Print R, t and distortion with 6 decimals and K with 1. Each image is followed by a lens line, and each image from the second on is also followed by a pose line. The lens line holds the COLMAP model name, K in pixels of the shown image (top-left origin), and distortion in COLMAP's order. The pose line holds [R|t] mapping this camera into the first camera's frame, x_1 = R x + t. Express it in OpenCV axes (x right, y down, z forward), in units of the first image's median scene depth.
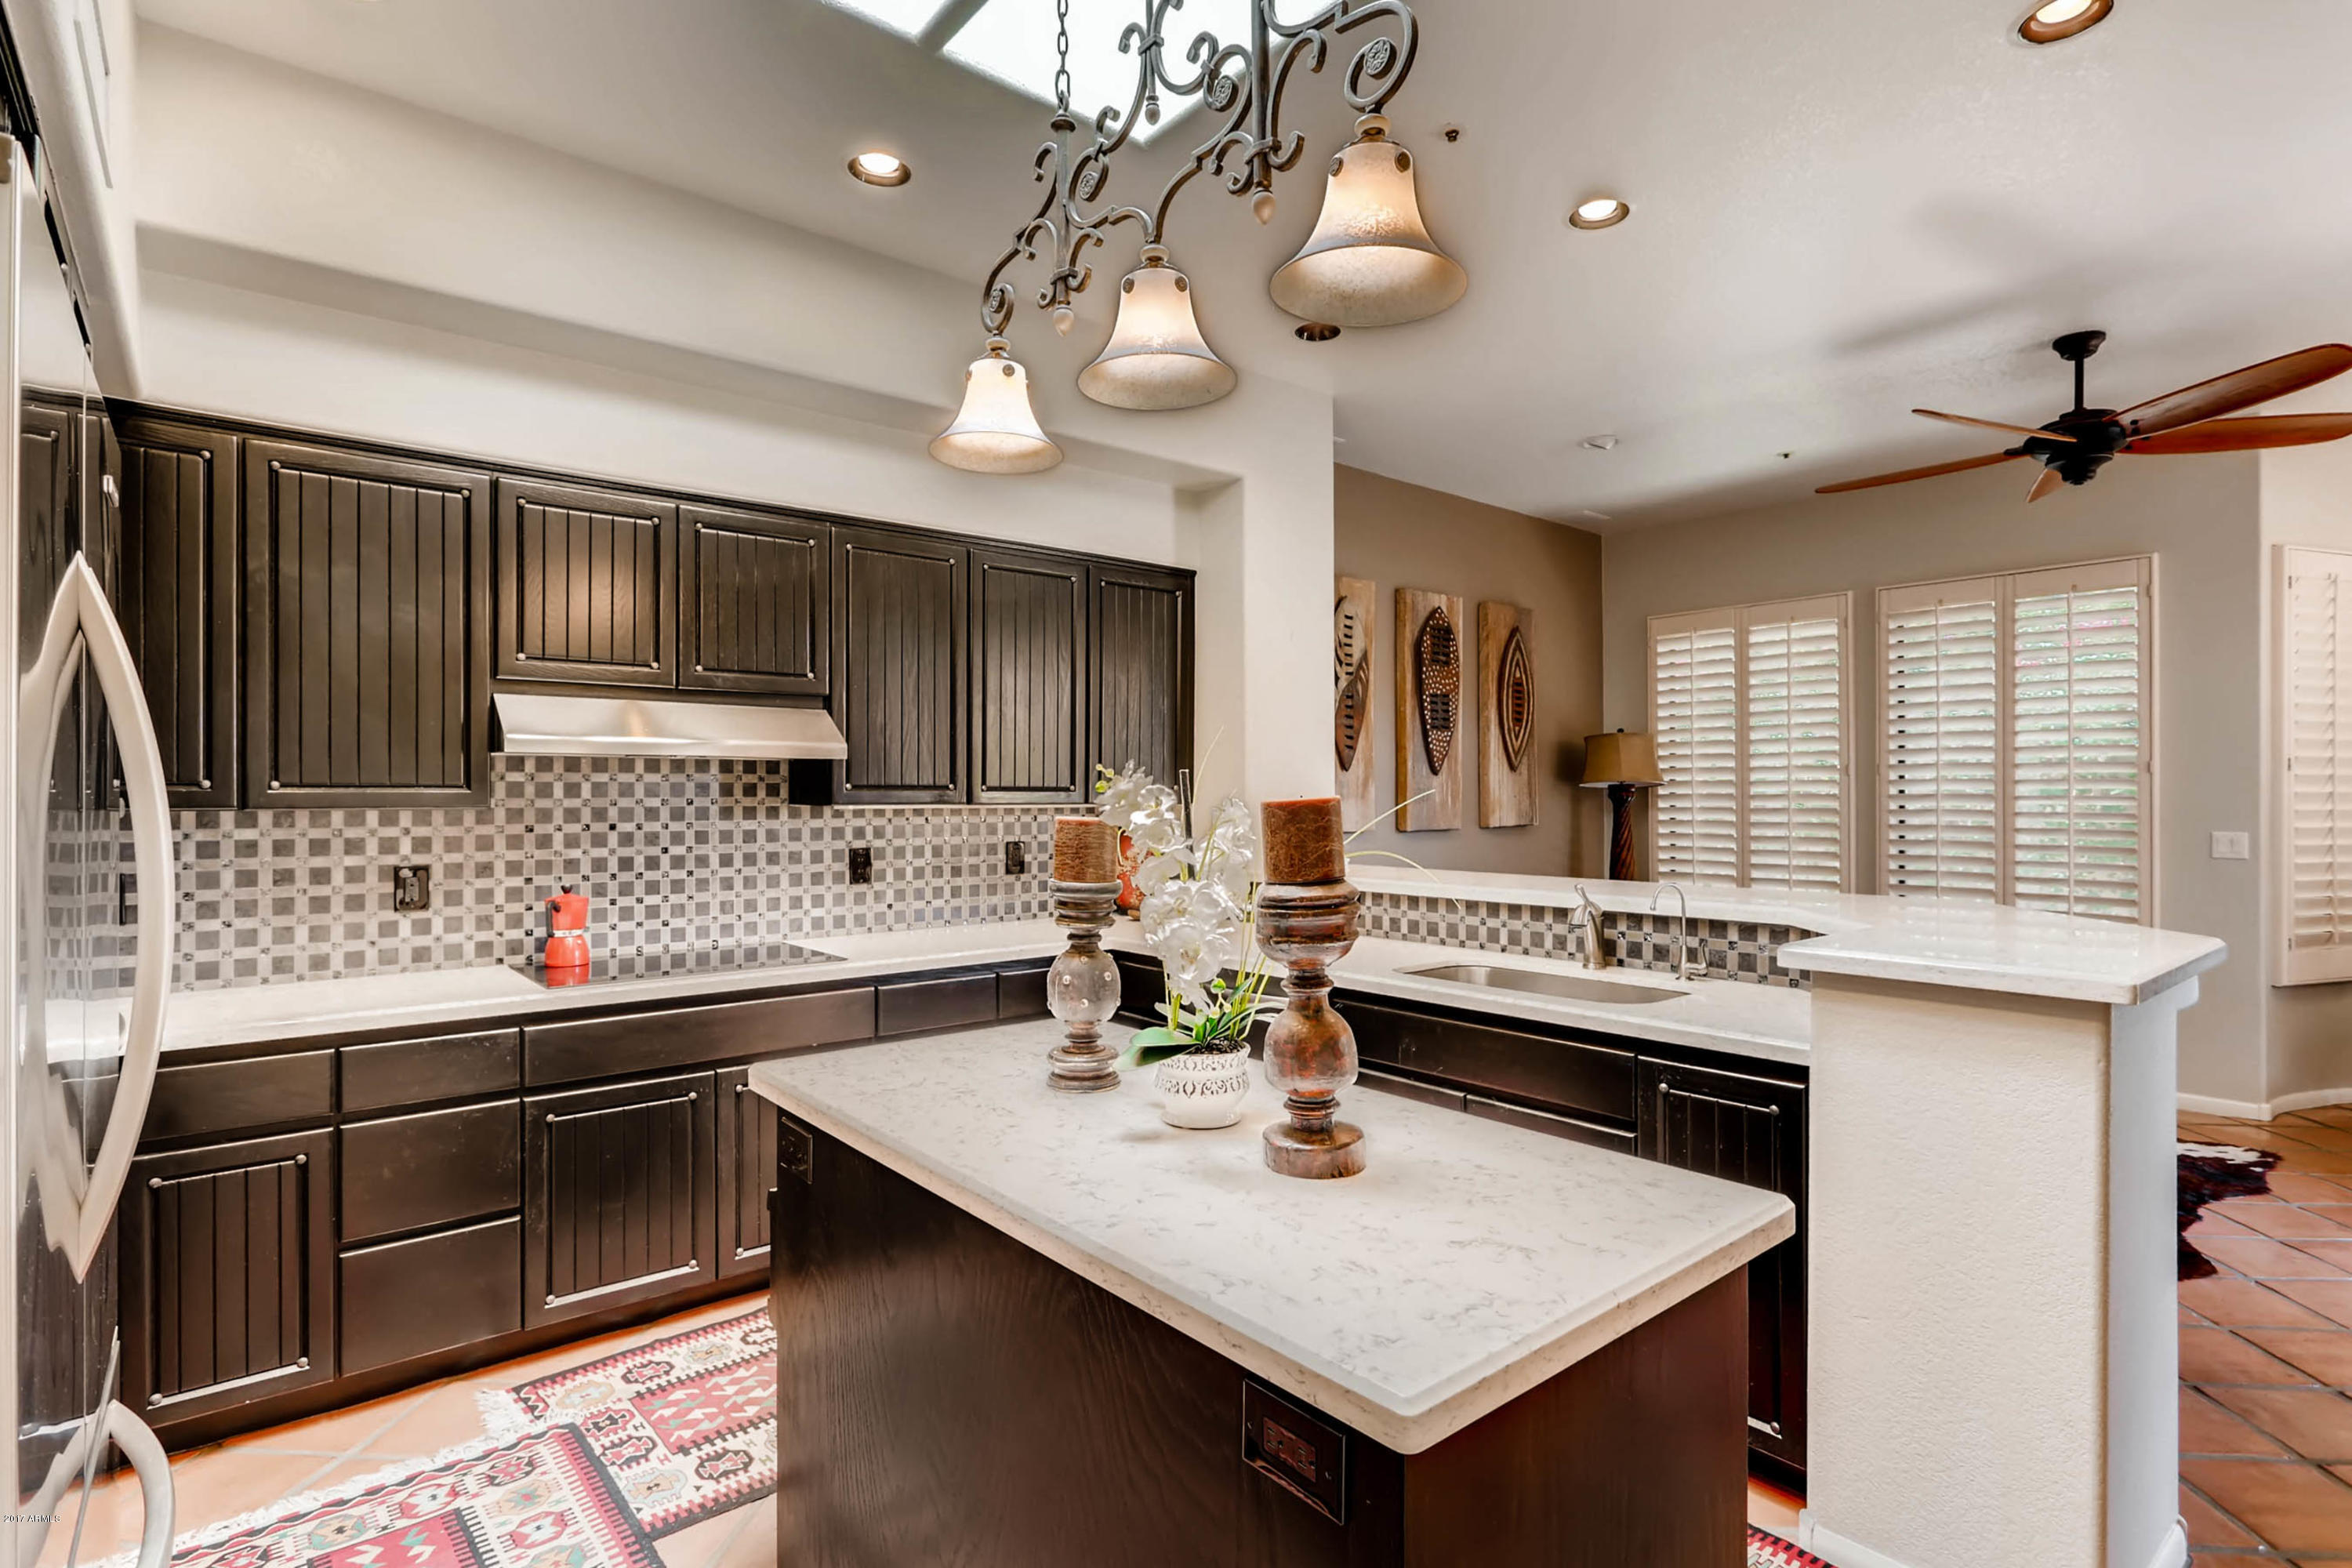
lens RADIAL K [[1136.8, 0, 1164.3], [0, 1136.8, 797.0], [0, 0, 1]] dist [-0.009026, 0.002429]
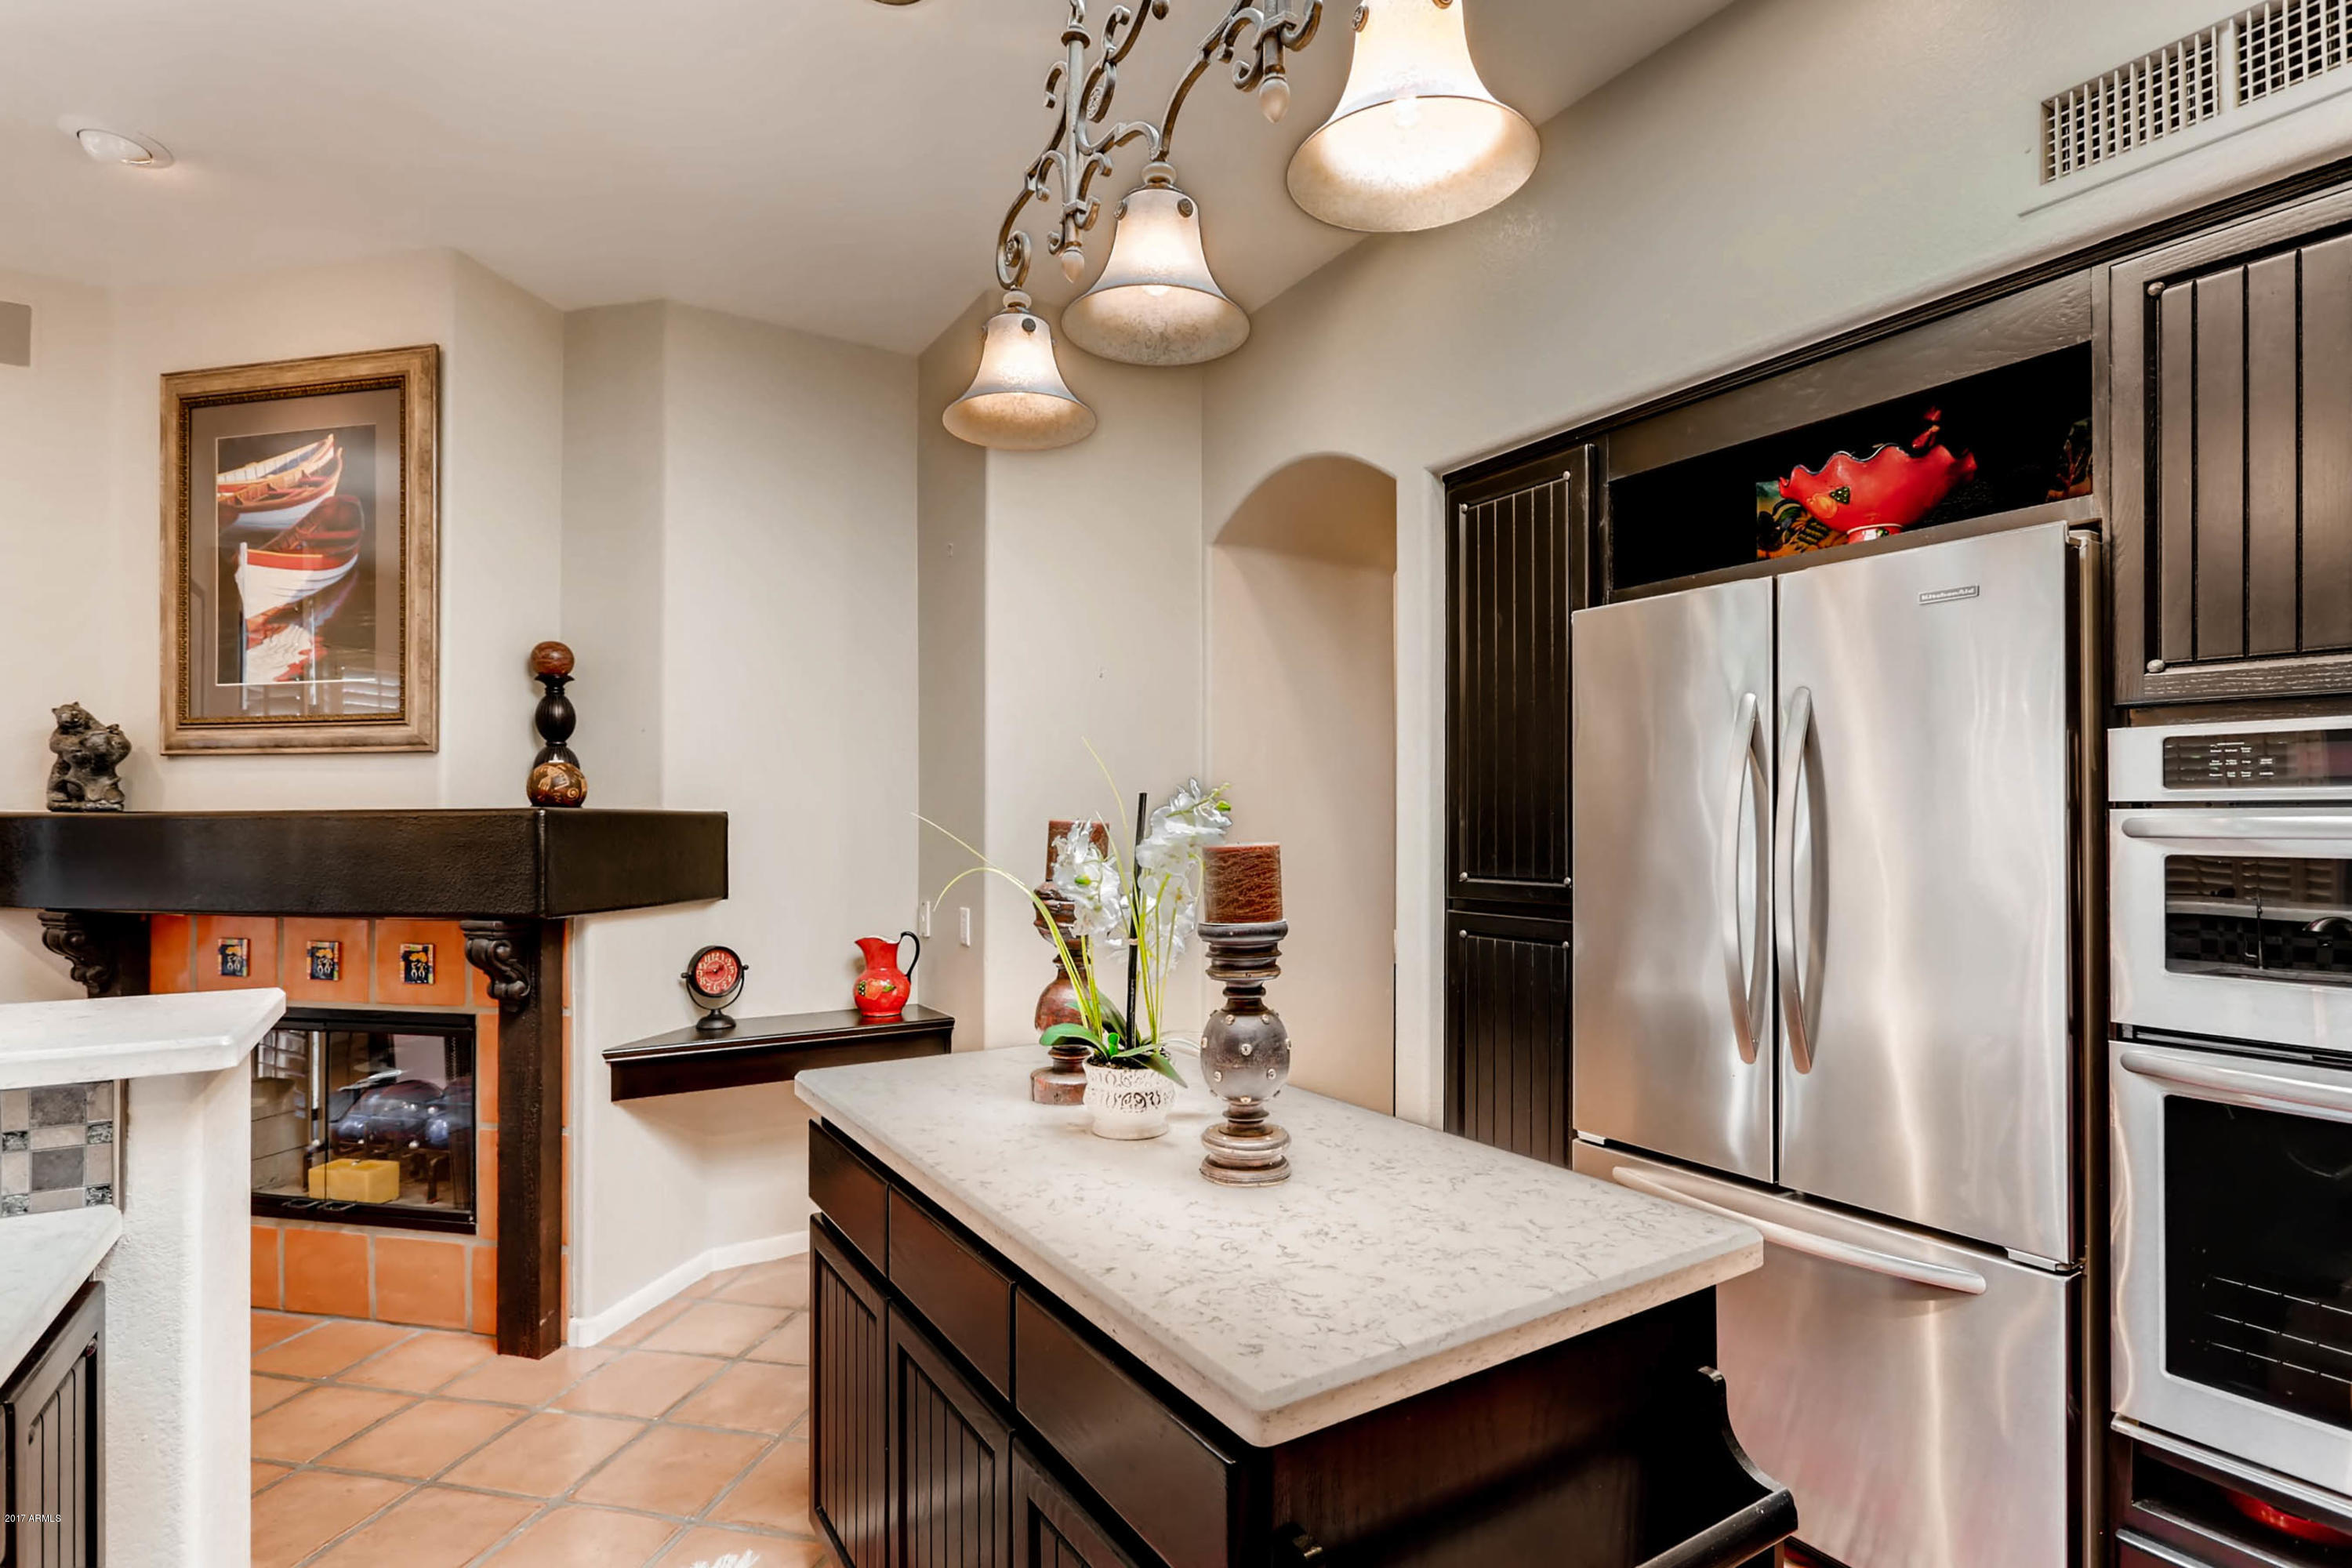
lens RADIAL K [[1136.8, 0, 1196.5], [0, 1136.8, 824.9], [0, 0, 1]] dist [-0.009026, 0.002429]
pose [[-0.992957, 0.001192, 0.118466, -0.059865], [0.001358, 0.999998, 0.001323, 0.000813], [-0.118464, 0.001475, -0.992957, 0.829613]]
